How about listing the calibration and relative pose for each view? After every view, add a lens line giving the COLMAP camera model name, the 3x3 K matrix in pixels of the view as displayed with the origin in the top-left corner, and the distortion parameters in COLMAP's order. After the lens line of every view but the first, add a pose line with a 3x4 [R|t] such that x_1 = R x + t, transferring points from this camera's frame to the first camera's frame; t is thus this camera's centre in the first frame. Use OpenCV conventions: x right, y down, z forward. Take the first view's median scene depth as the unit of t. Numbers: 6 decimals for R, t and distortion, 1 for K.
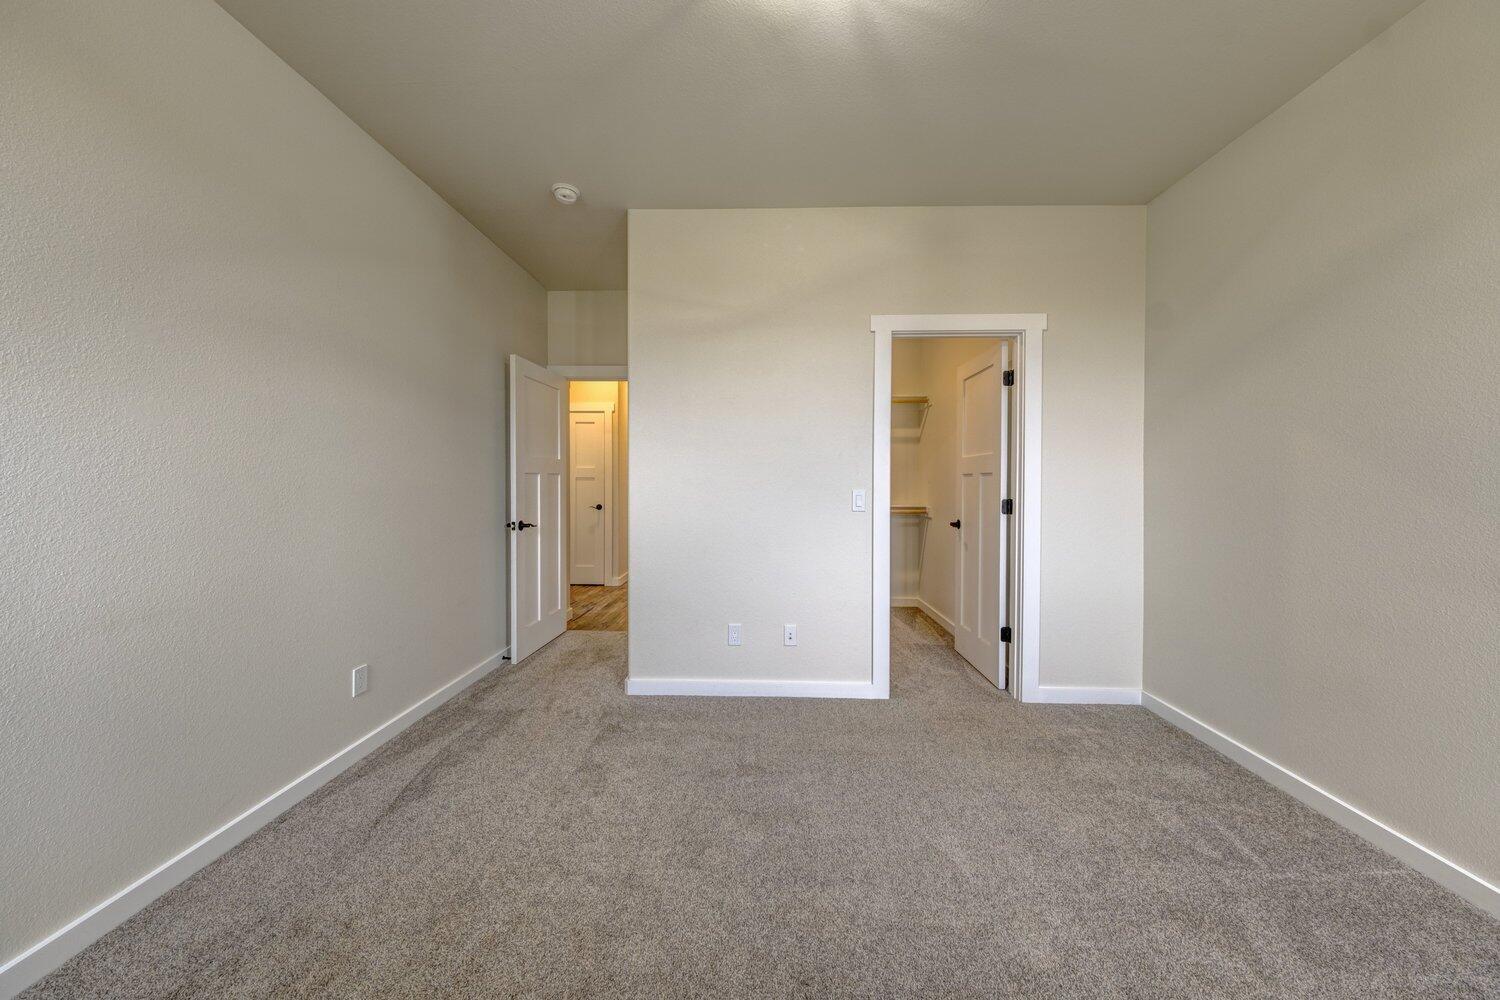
lens RADIAL K [[512.4, 0, 751.3], [0, 512.4, 487.9], [0, 0, 1]] dist [0.000049, 0.001731]
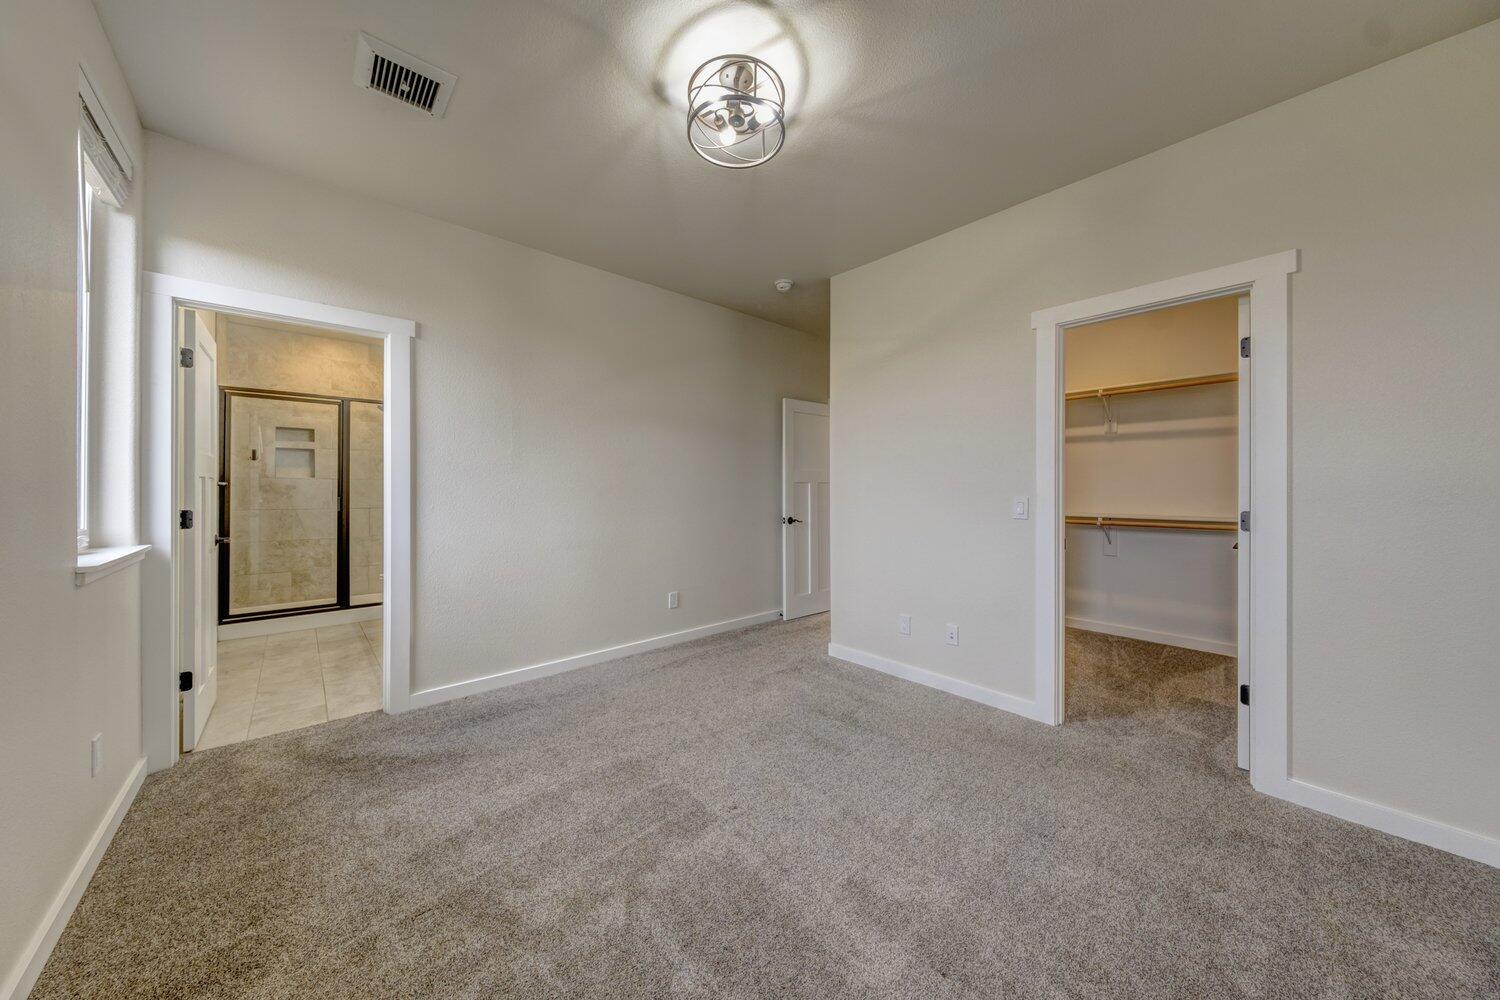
lens RADIAL K [[512.4, 0, 751.3], [0, 512.4, 487.9], [0, 0, 1]] dist [0.000049, 0.001731]
pose [[0.686580, -0.003047, -0.727047, 0.575637], [-0.006925, 0.999918, -0.010730, 0.001730], [0.727021, 0.012402, 0.686503, -0.025356]]
